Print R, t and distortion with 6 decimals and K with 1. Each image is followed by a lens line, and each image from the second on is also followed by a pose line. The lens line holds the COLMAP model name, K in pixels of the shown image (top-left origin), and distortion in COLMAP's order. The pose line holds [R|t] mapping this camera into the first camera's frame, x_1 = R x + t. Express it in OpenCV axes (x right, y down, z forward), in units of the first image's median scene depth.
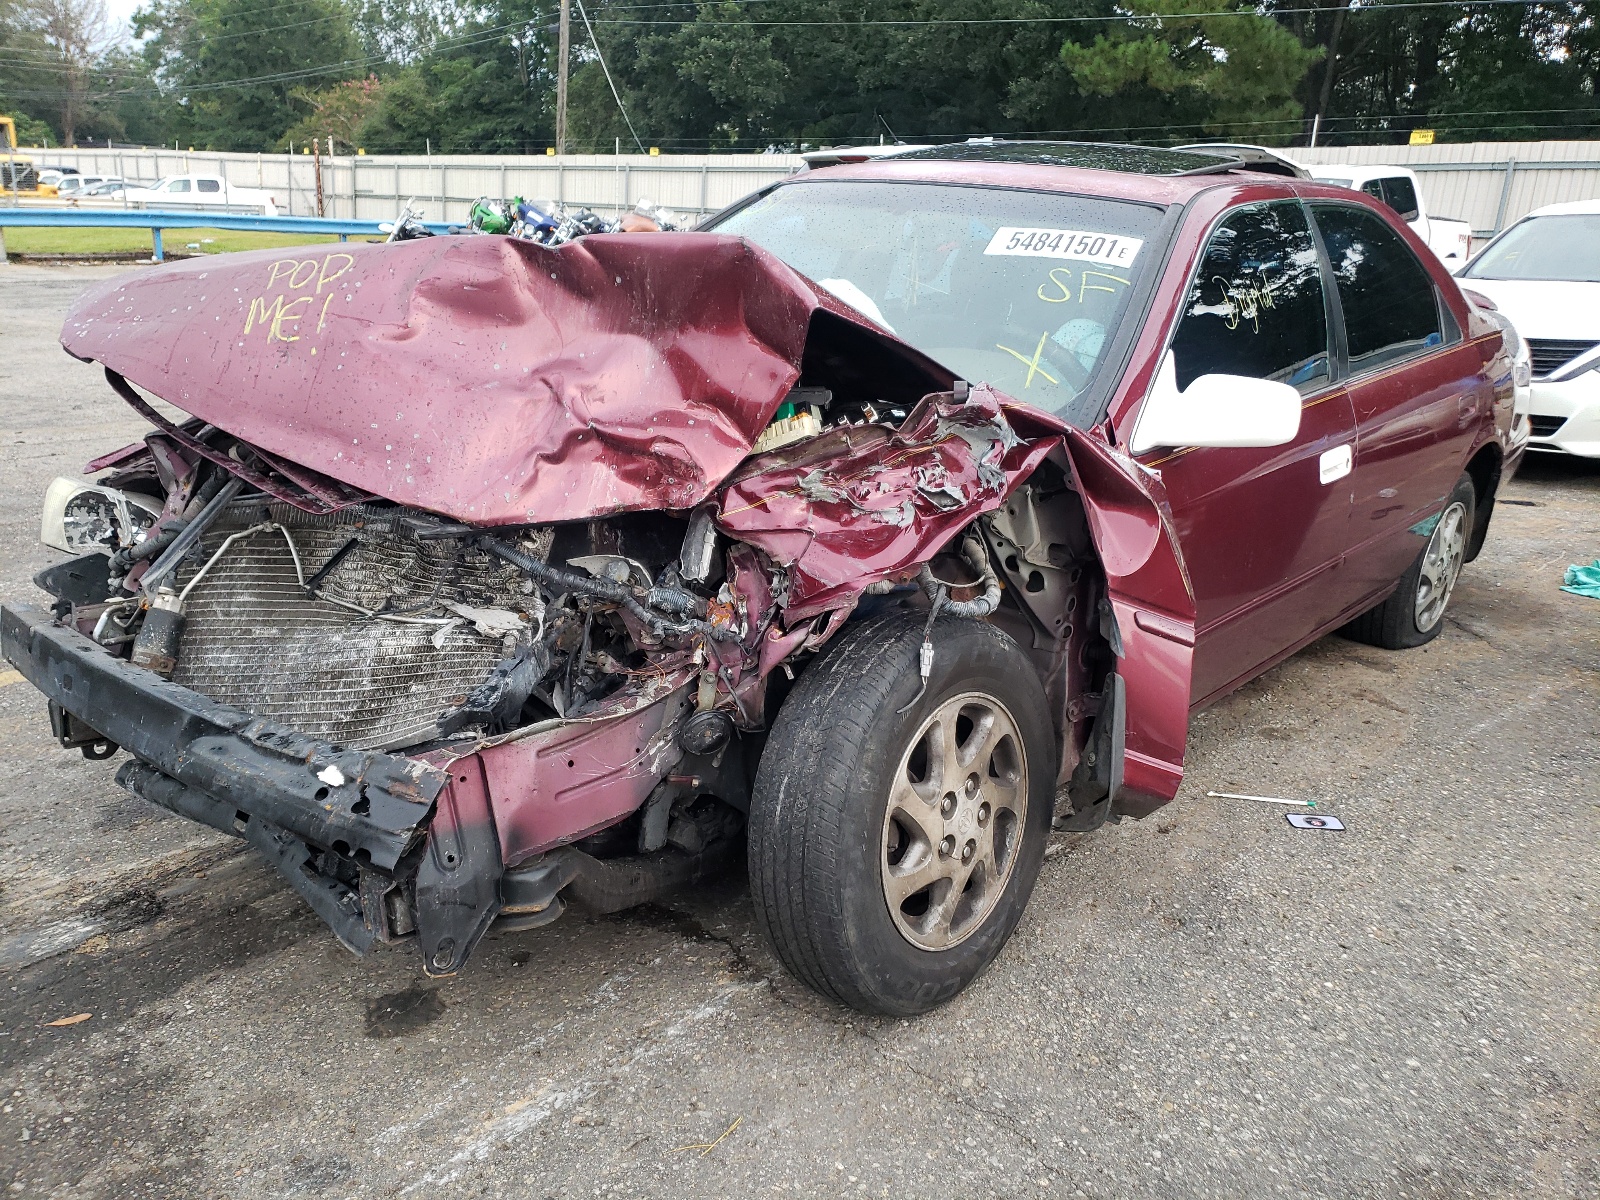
lens RADIAL K [[1199.7, 0, 797.4], [0, 1199.7, 777.9], [0, 0, 1]] dist [0.016144, 0.008071]
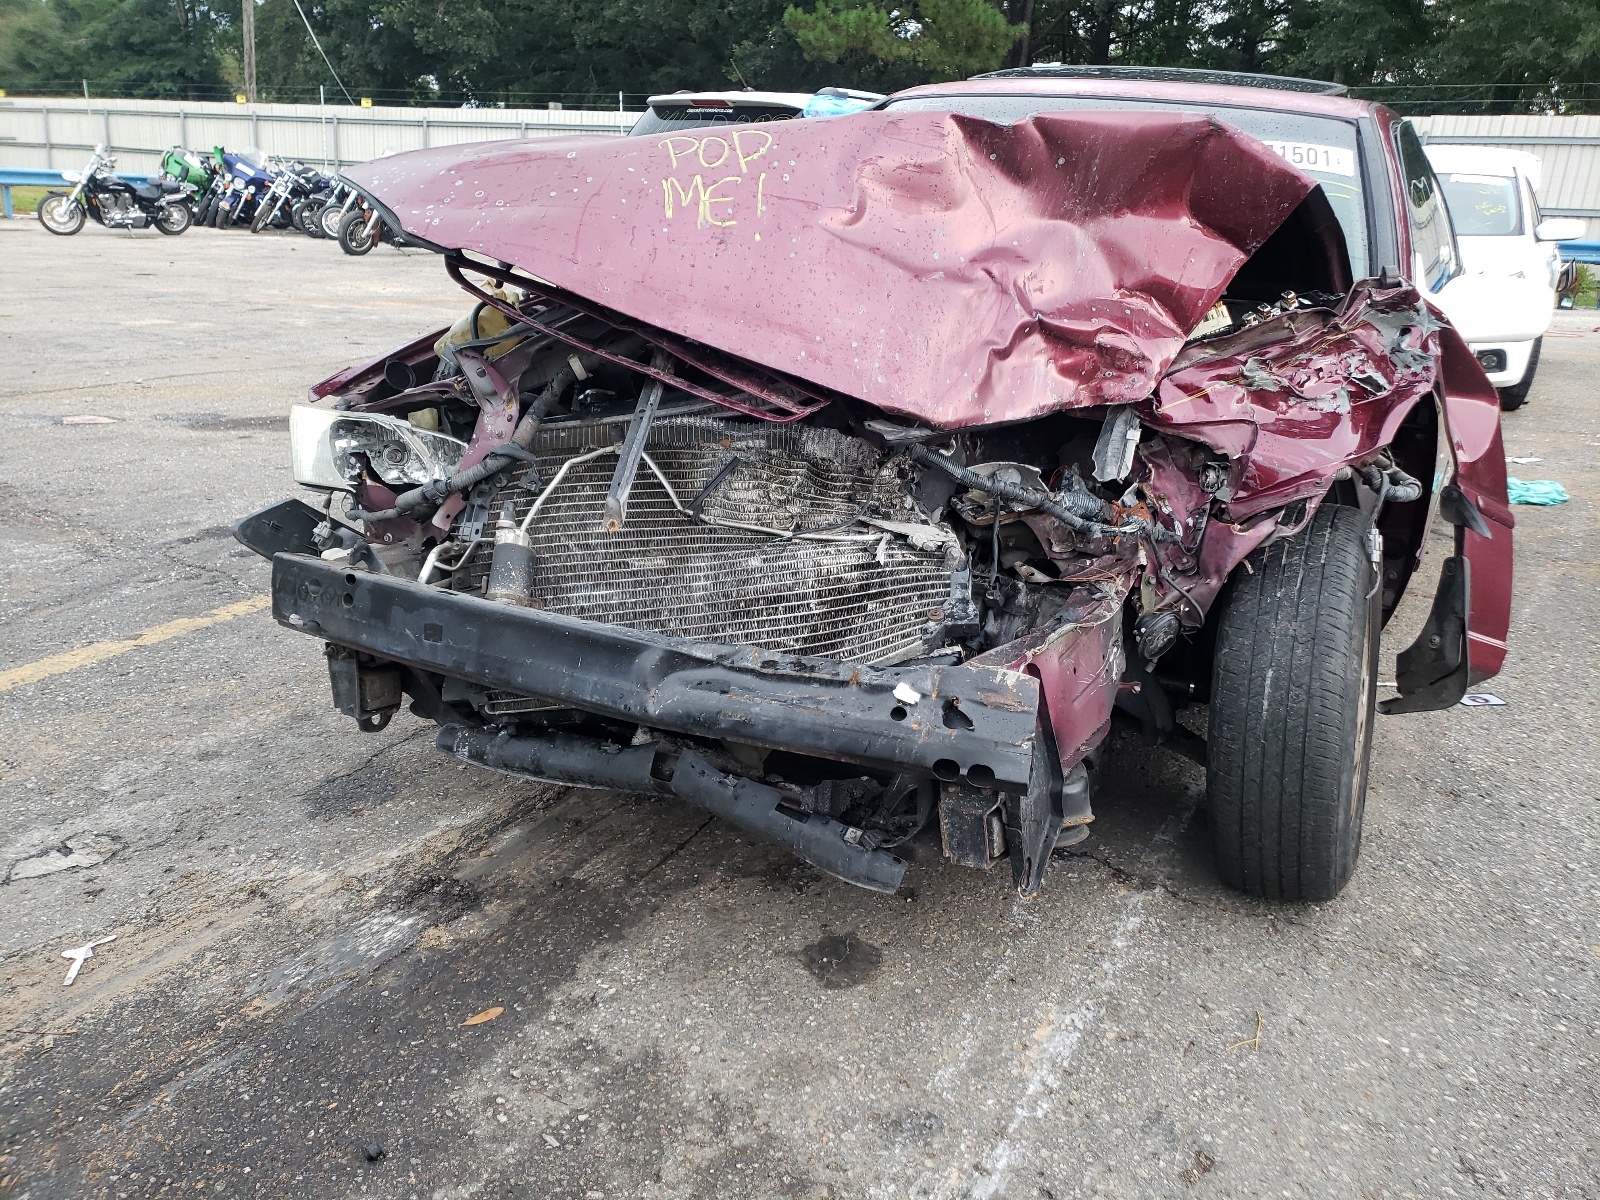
lens RADIAL K [[1204.2, 0, 757.8], [0, 1204.2, 776.3], [0, 0, 1]] dist [0.067818, -0.043489]
pose [[0.971681, -0.089845, 0.218549, -0.601572], [0.087663, 0.995956, 0.019679, 0.028532], [-0.219434, 0.000037, 0.975627, 0.104503]]
